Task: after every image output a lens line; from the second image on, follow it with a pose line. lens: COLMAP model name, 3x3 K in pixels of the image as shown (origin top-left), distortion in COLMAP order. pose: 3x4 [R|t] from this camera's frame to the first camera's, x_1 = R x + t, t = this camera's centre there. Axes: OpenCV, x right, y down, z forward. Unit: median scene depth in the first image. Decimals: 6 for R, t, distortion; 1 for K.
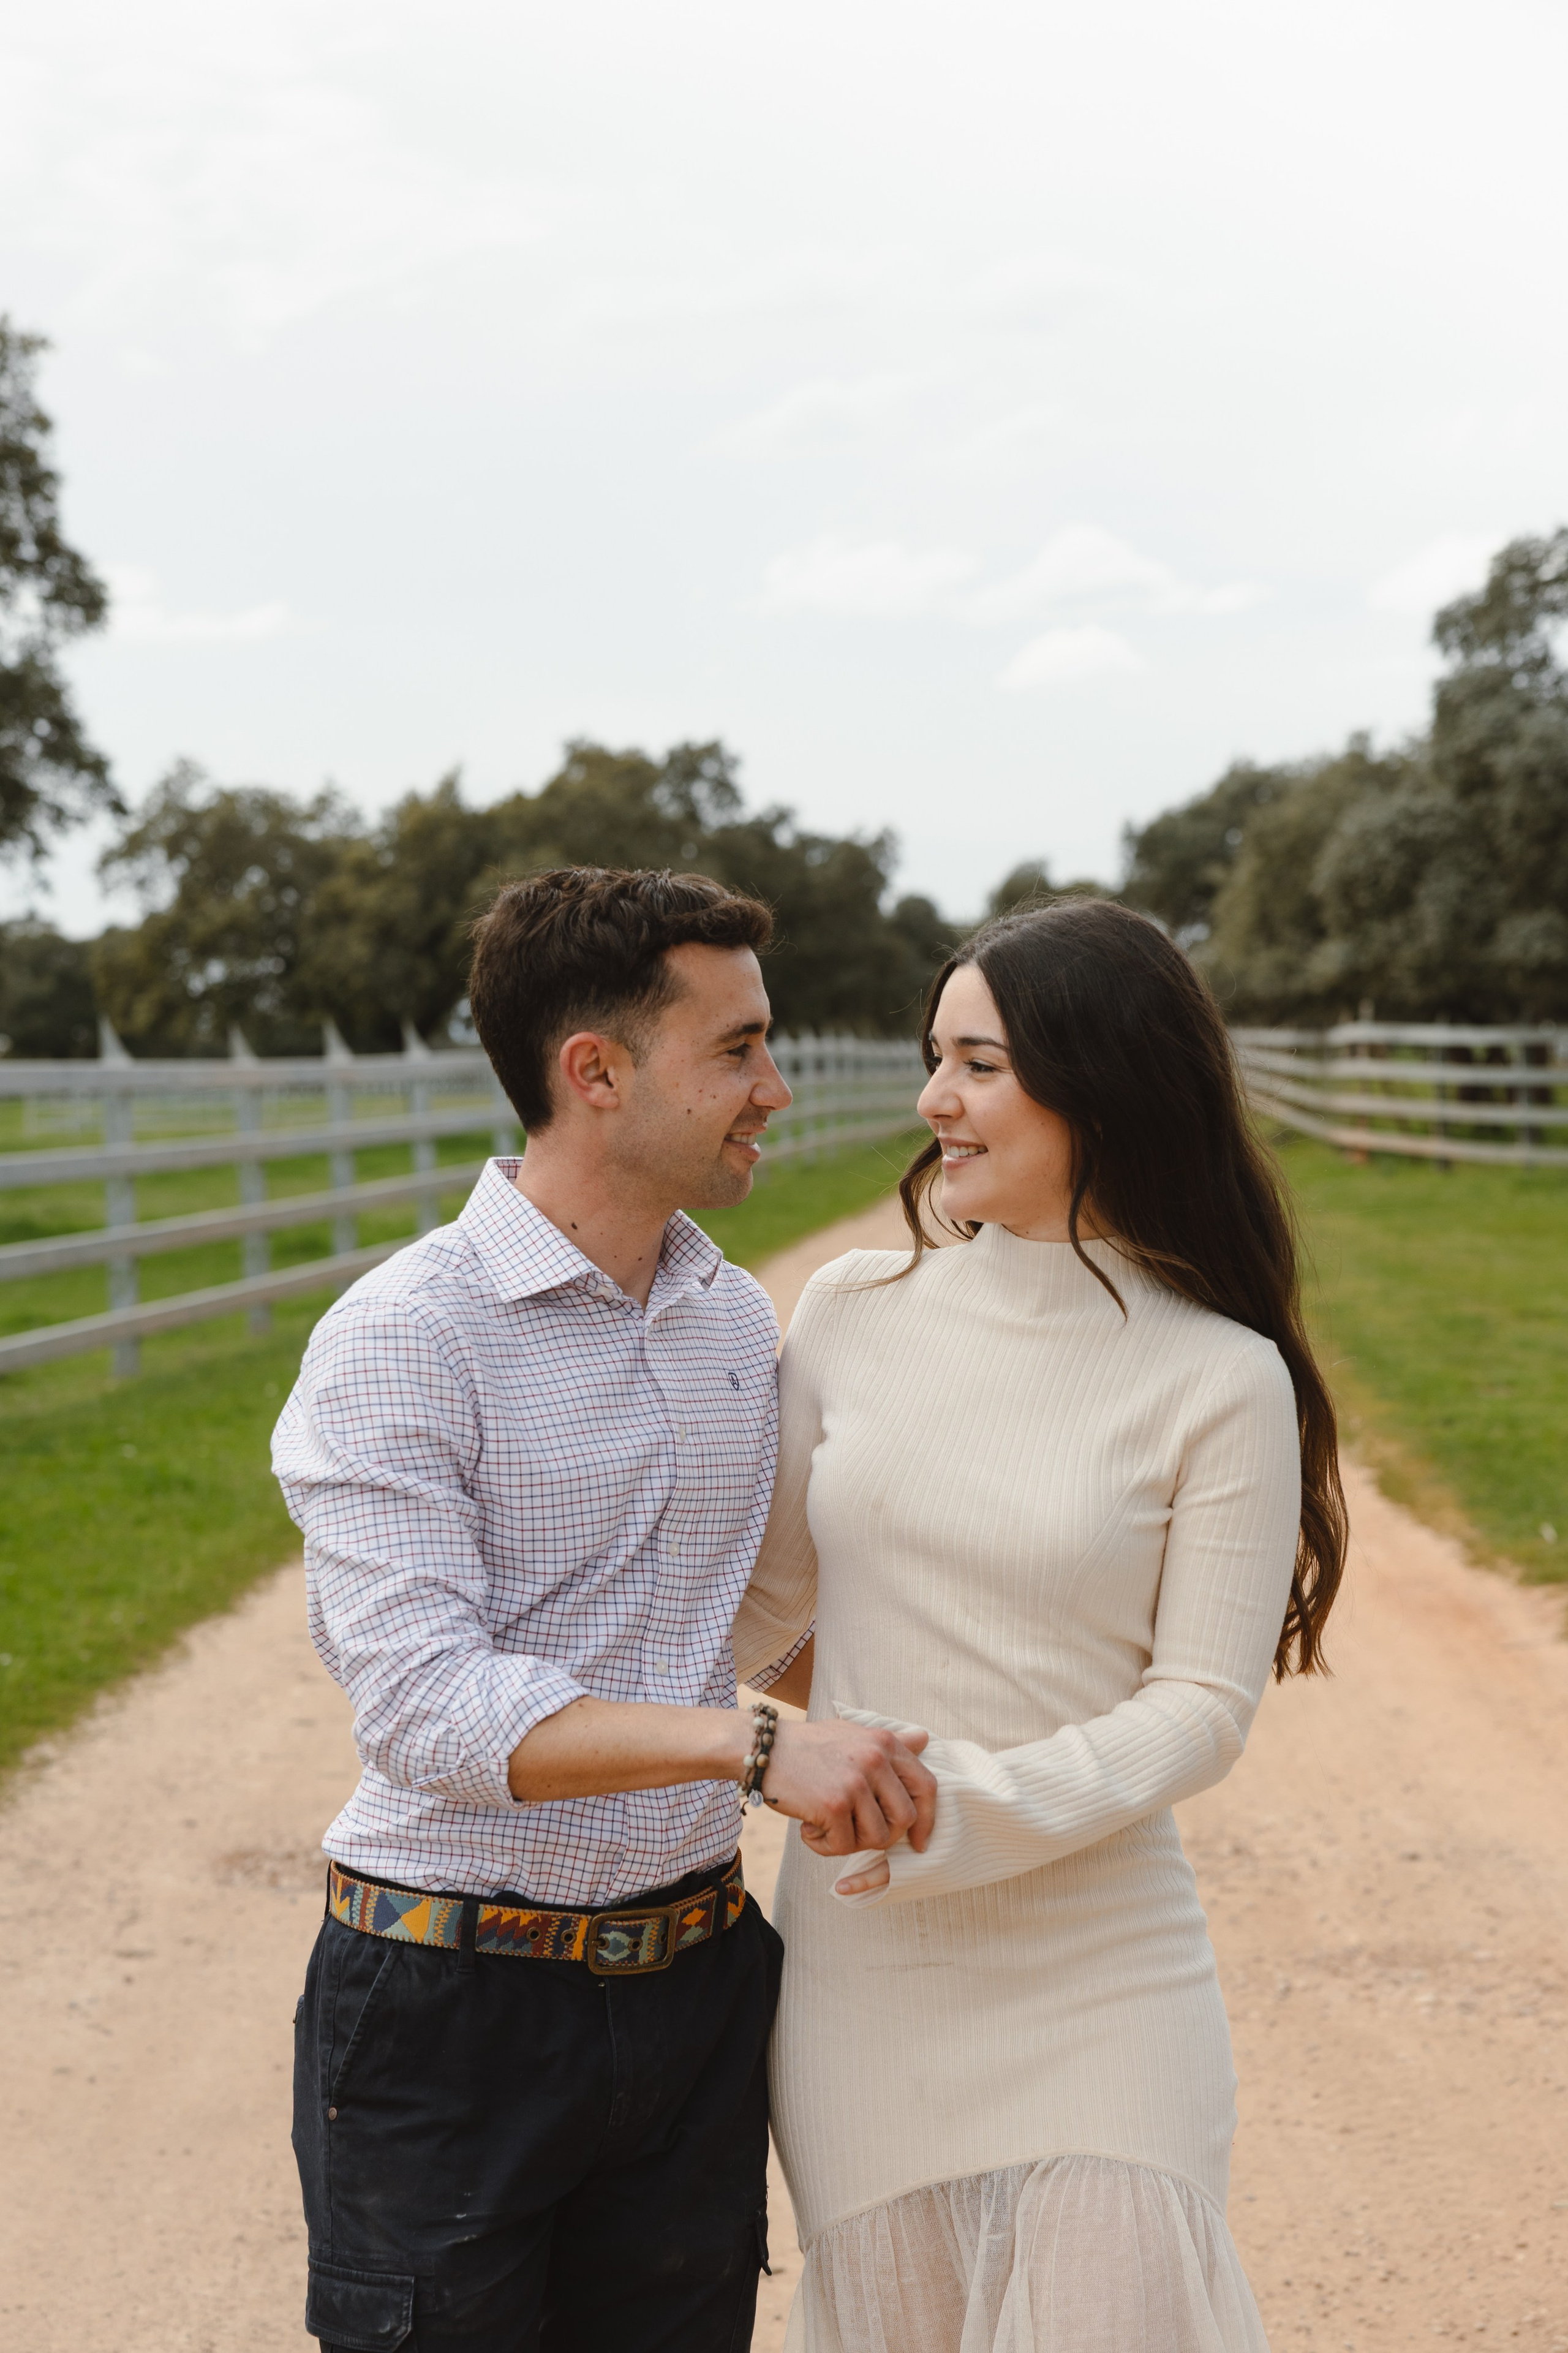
lens RADIAL K [[4629.7, 0, 753.1], [0, 4629.7, 1179.0], [0, 0, 1]] dist [0.035748, 0.222109]
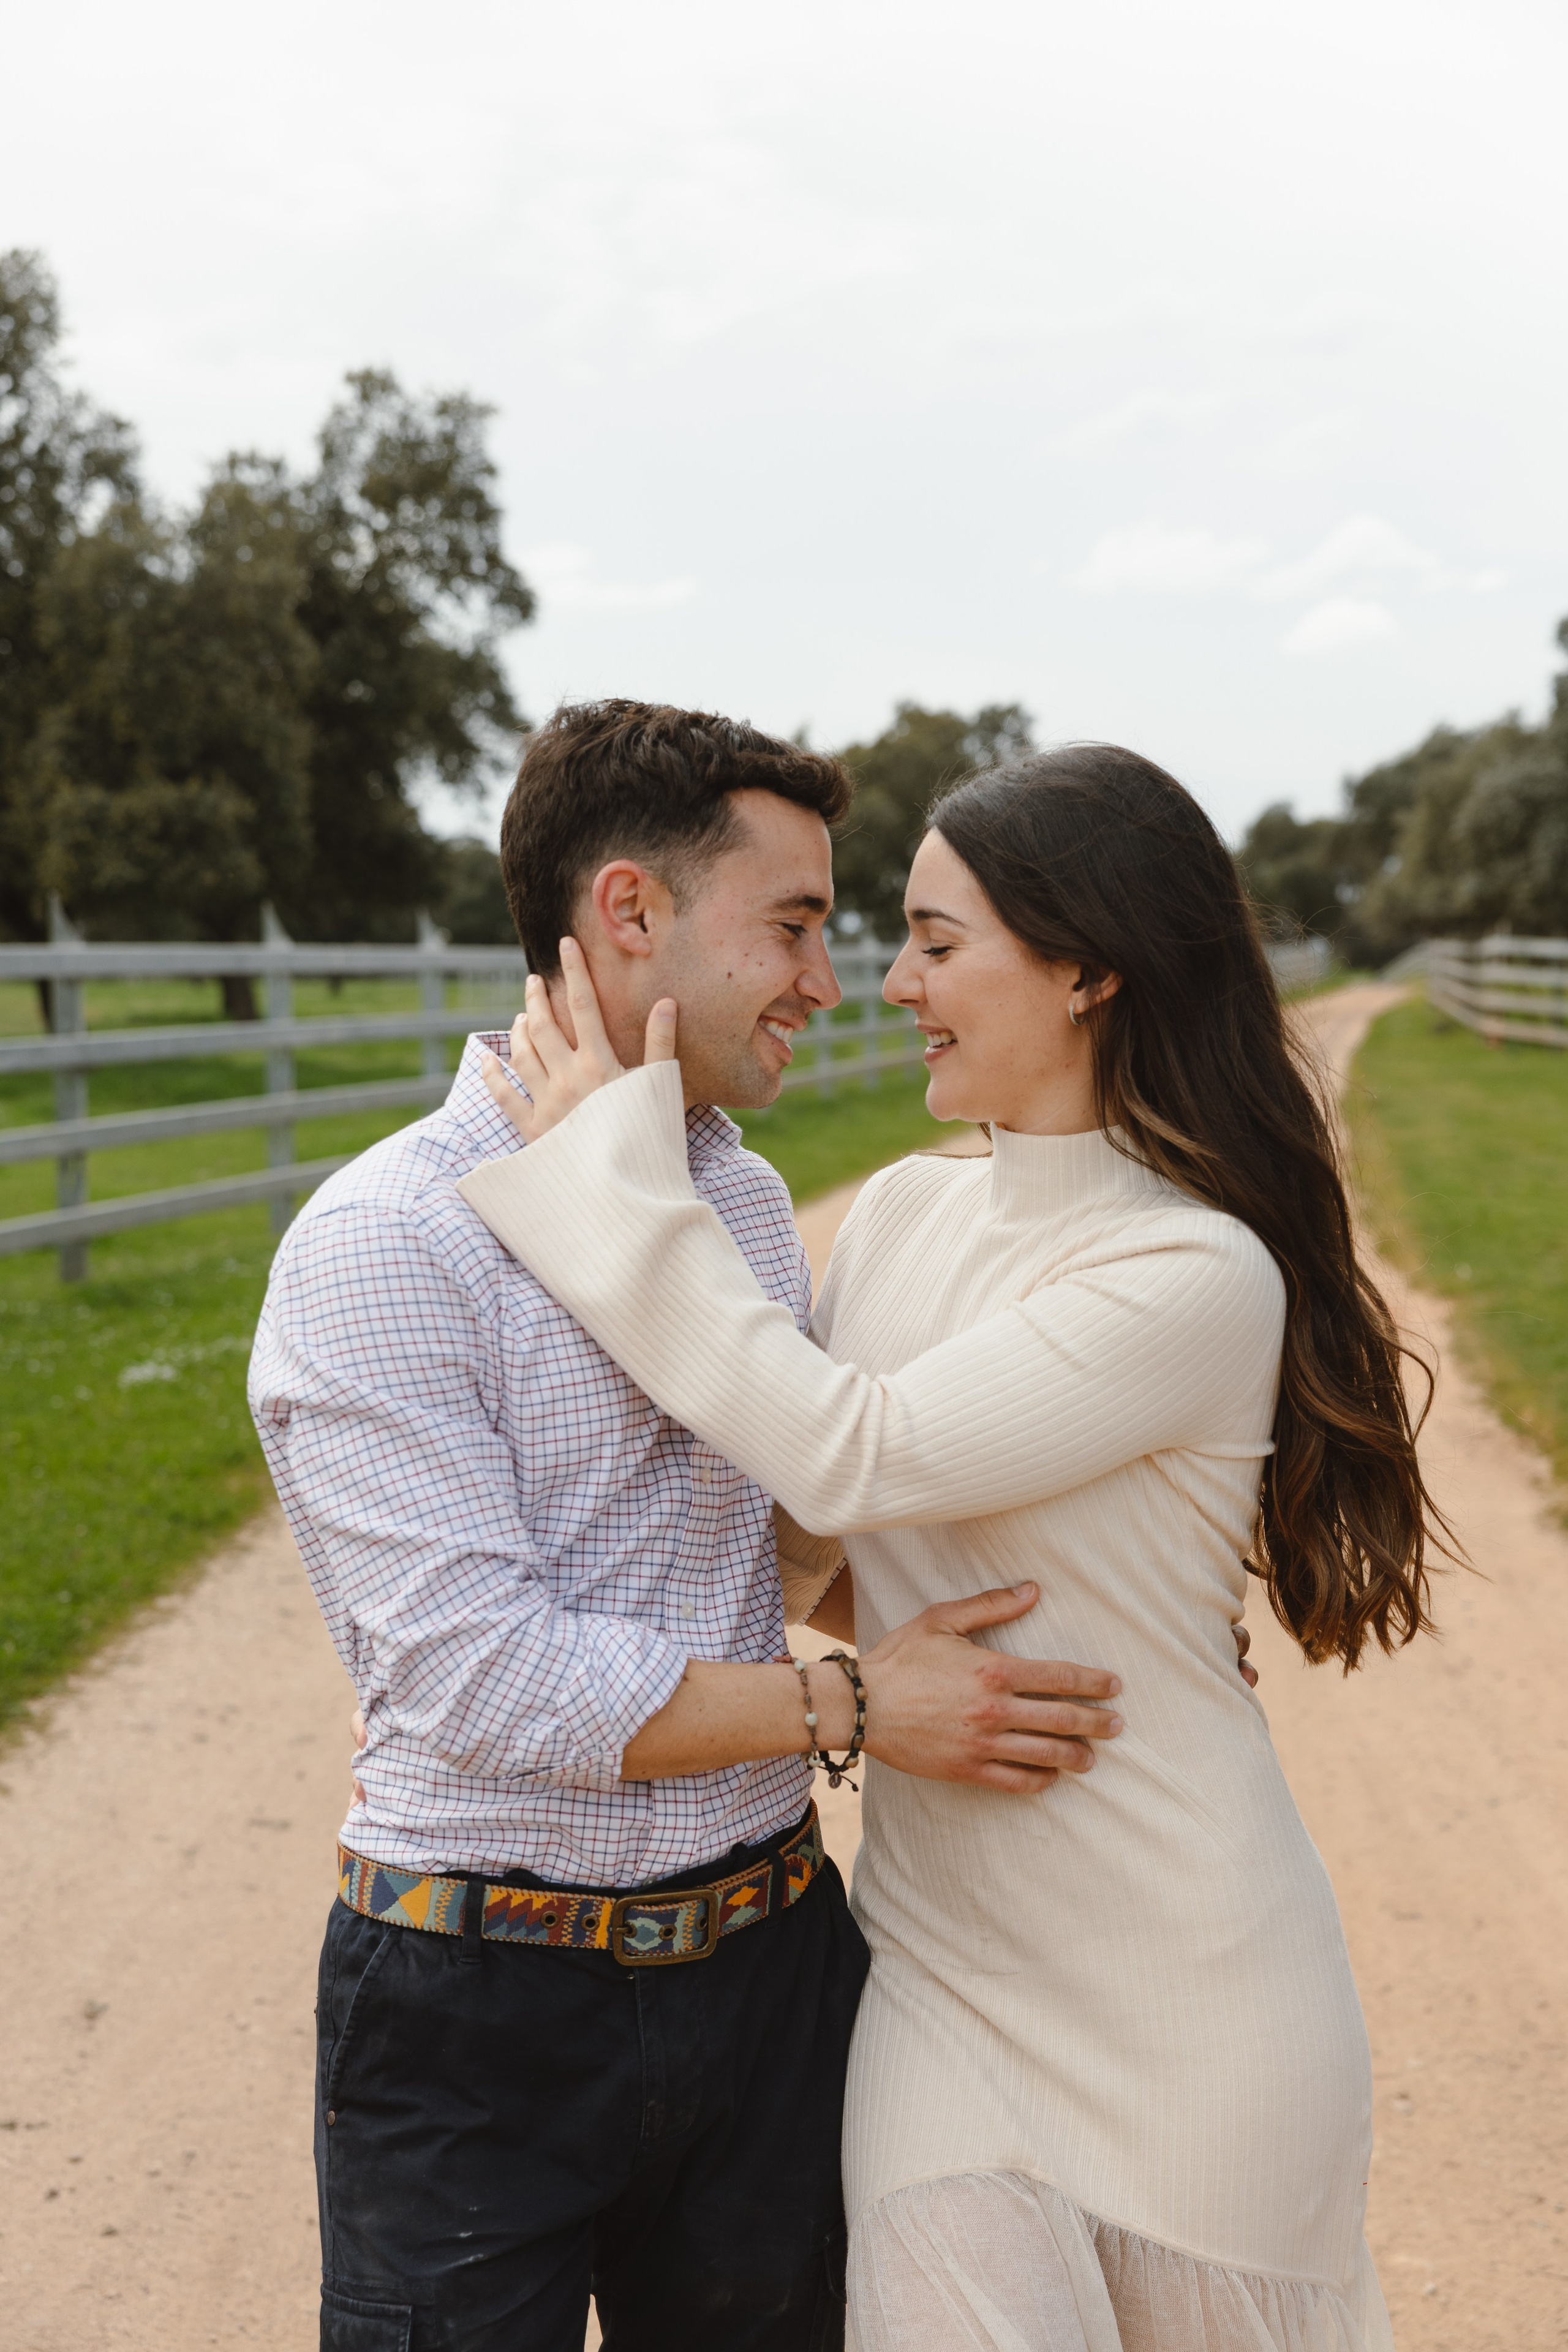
lens RADIAL K [[3875.2, 0, 784.0], [0, 3875.2, 1188.3], [0, 0, 1]] dist [0.022012, 0.098350]
pose [[0.997268, 0.021827, -0.070571, 0.011950], [-0.019463, 0.999232, 0.034014, 0.003185], [0.071259, -0.032548, 0.996927, -0.096511]]
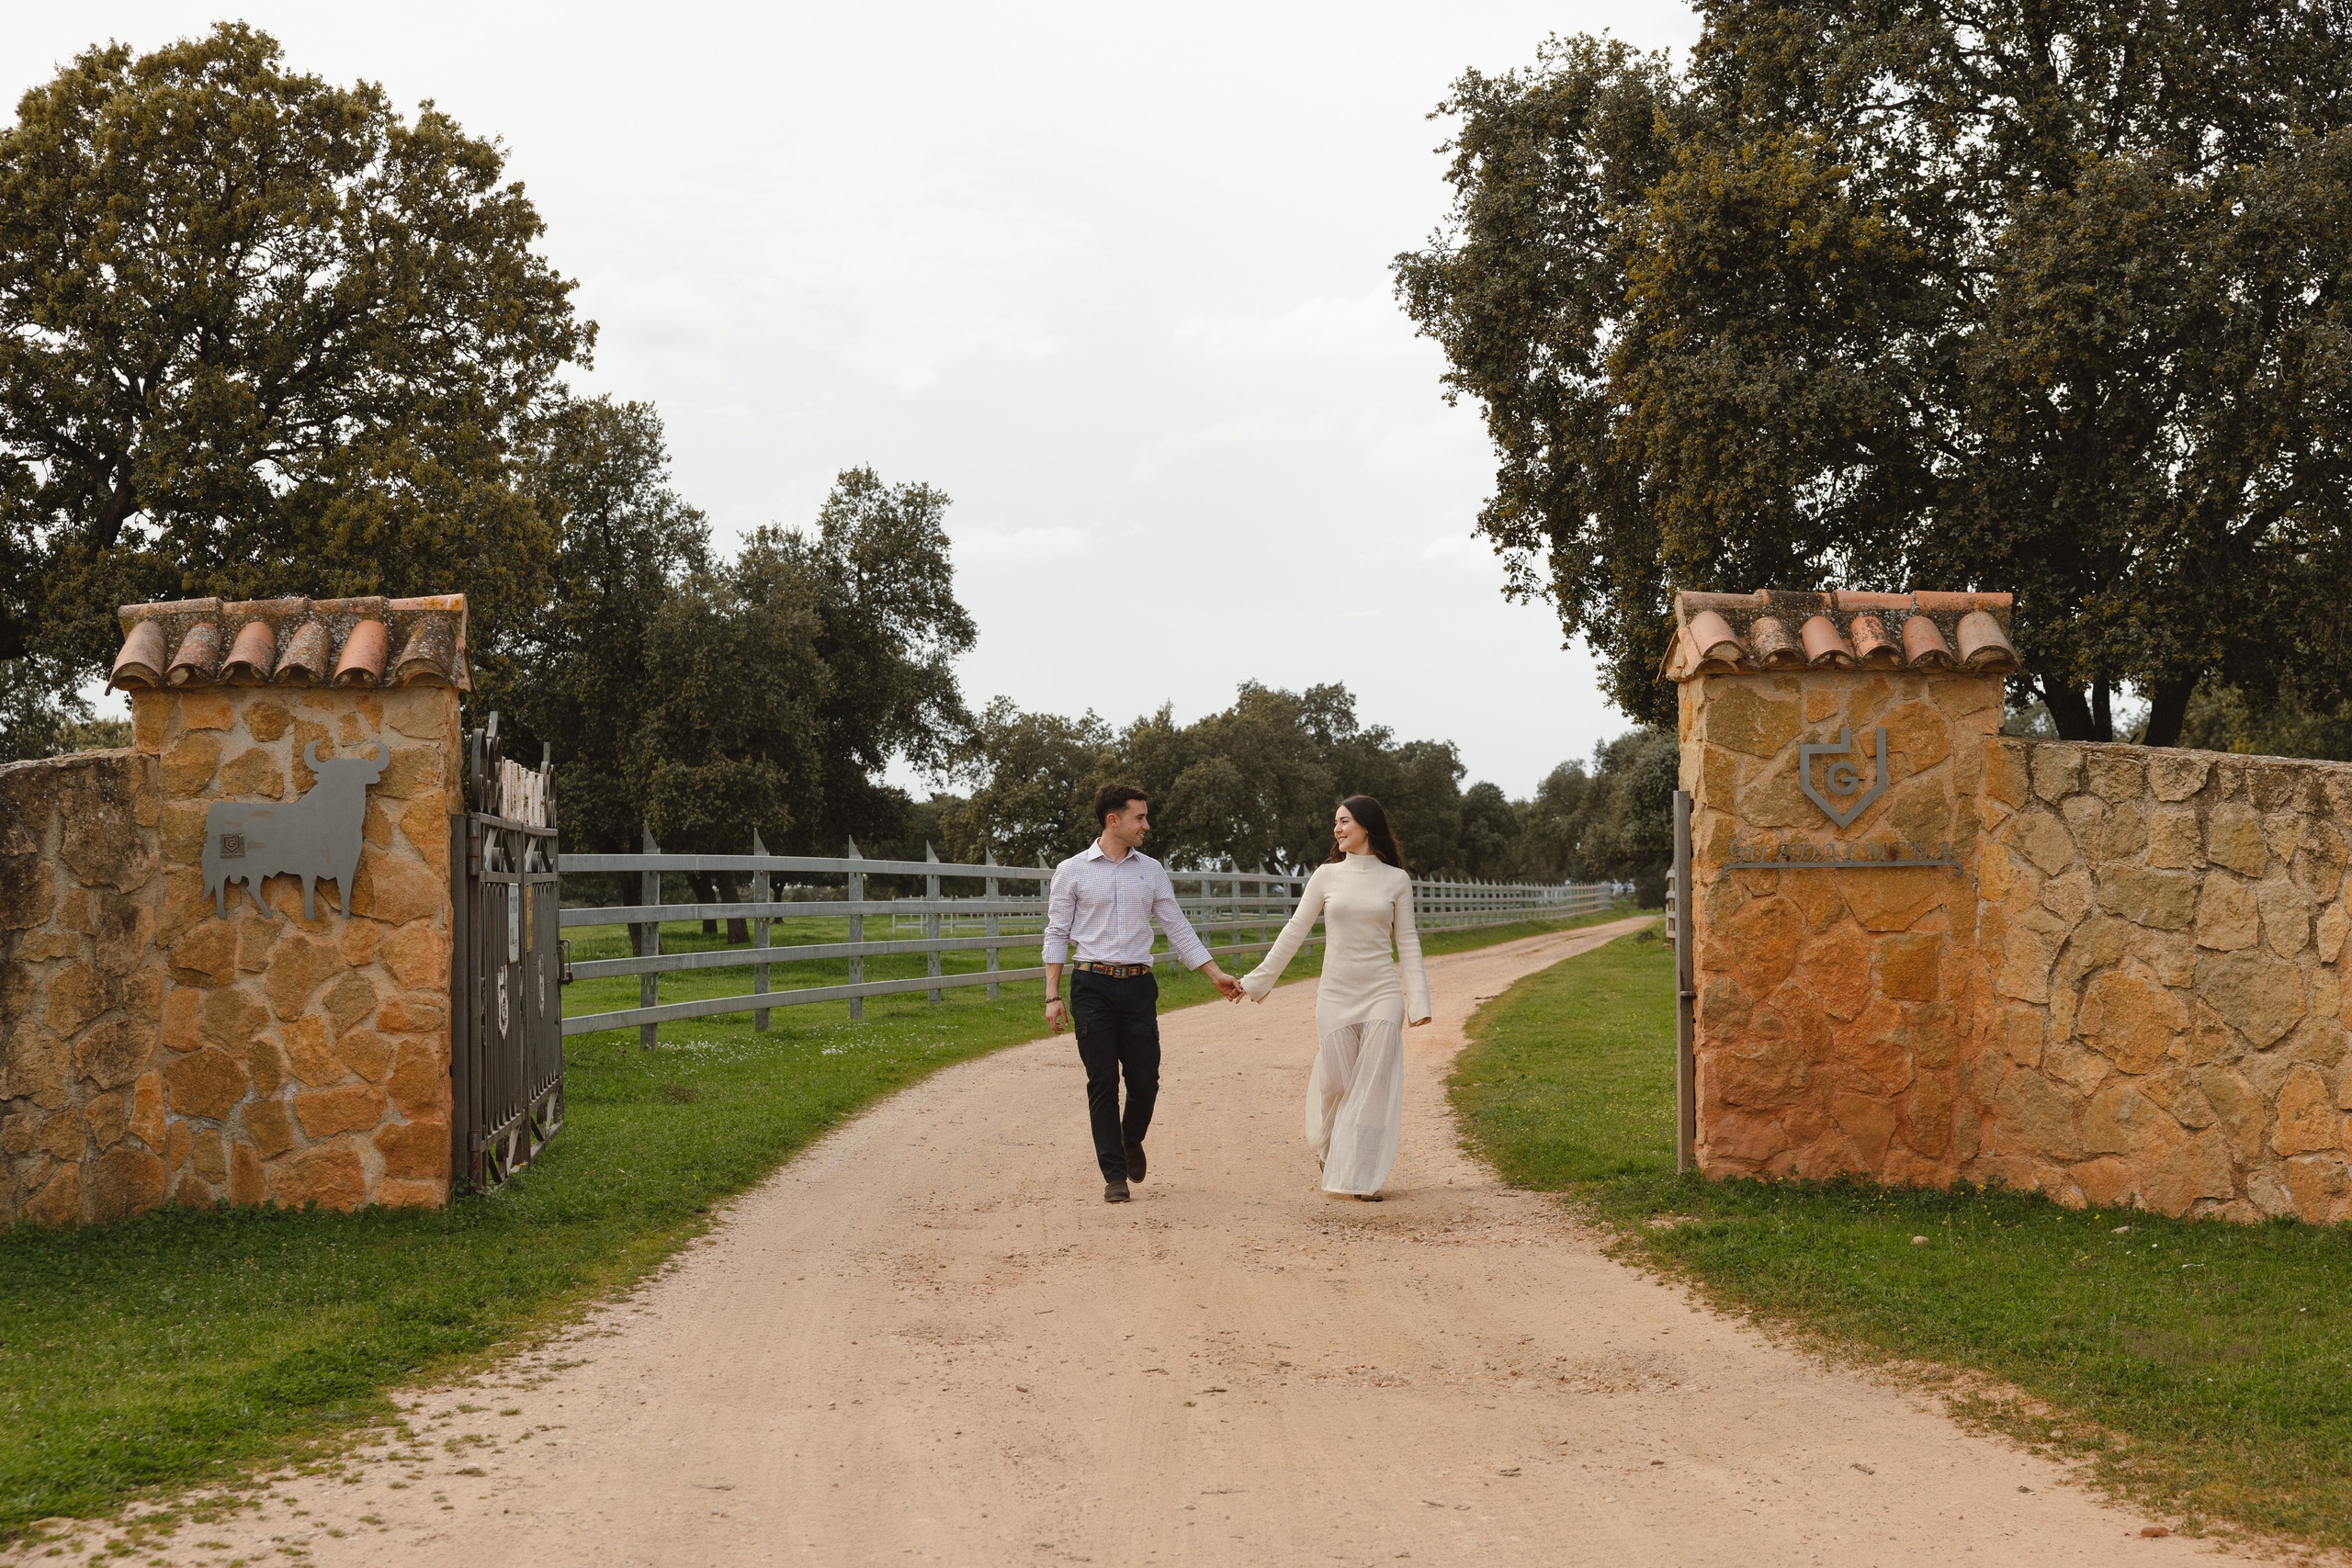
lens RADIAL K [[3620.5, 0, 1168.2], [0, 3620.5, 786.8], [0, 0, 1]] dist [0.037331, 0.033521]
pose [[0.997428, 0.015543, -0.069966, 0.039655], [-0.019536, 0.998197, -0.056749, 0.018760], [0.068958, 0.057970, 0.995934, -0.412406]]
